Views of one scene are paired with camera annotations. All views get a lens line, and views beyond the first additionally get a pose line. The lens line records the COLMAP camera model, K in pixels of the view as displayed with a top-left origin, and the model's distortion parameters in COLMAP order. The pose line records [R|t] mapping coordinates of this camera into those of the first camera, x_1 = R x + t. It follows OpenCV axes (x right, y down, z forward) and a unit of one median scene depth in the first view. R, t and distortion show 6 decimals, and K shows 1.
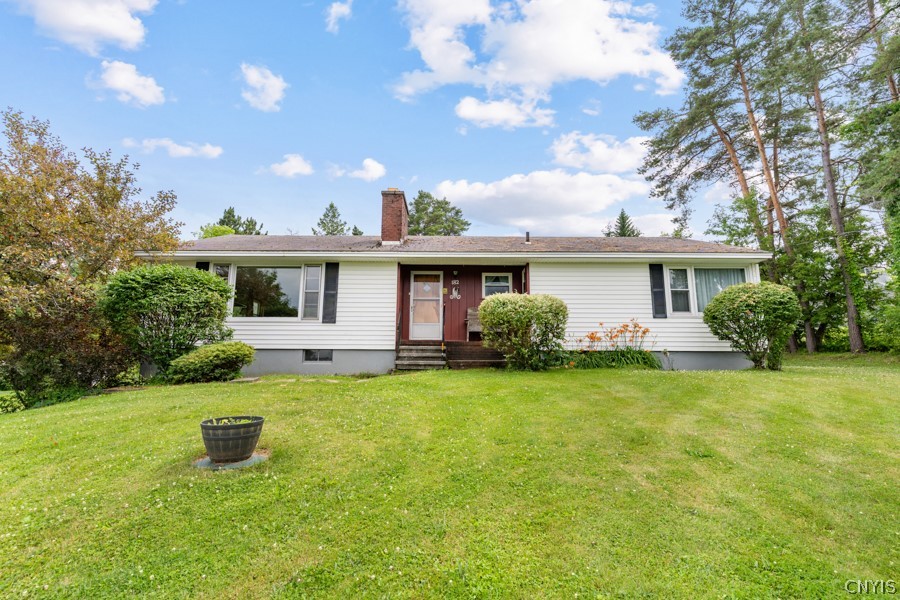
lens RADIAL K [[444.7, 0, 467.3], [0, 444.7, 293.6], [0, 0, 1]] dist [0.000014, 0.000010]
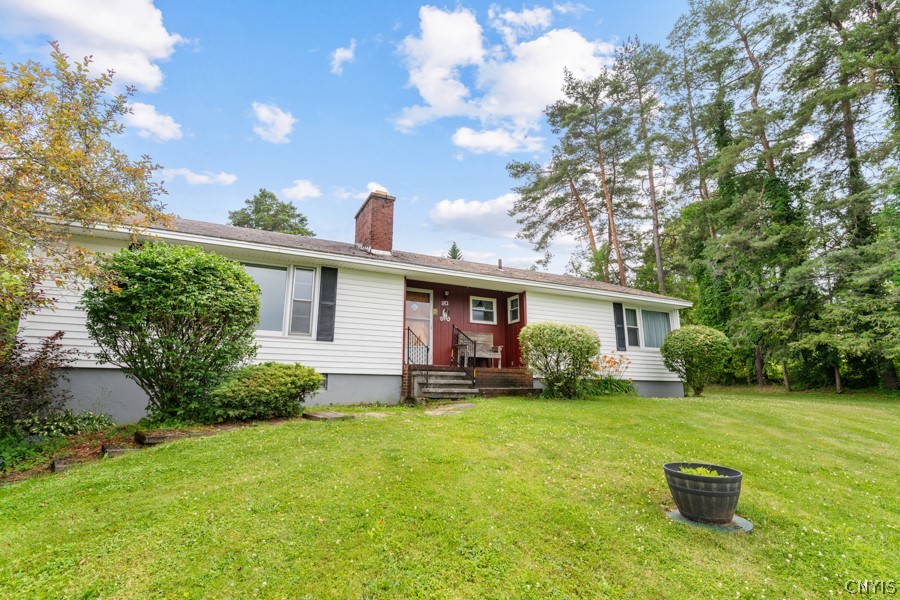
lens RADIAL K [[444.7, 0, 467.3], [0, 444.7, 293.6], [0, 0, 1]] dist [0.000014, 0.000010]
pose [[0.896635, 0.096916, 0.432033, -0.398157], [-0.075291, 0.994913, -0.066926, 0.013648], [-0.436322, 0.027480, 0.899371, 0.135055]]
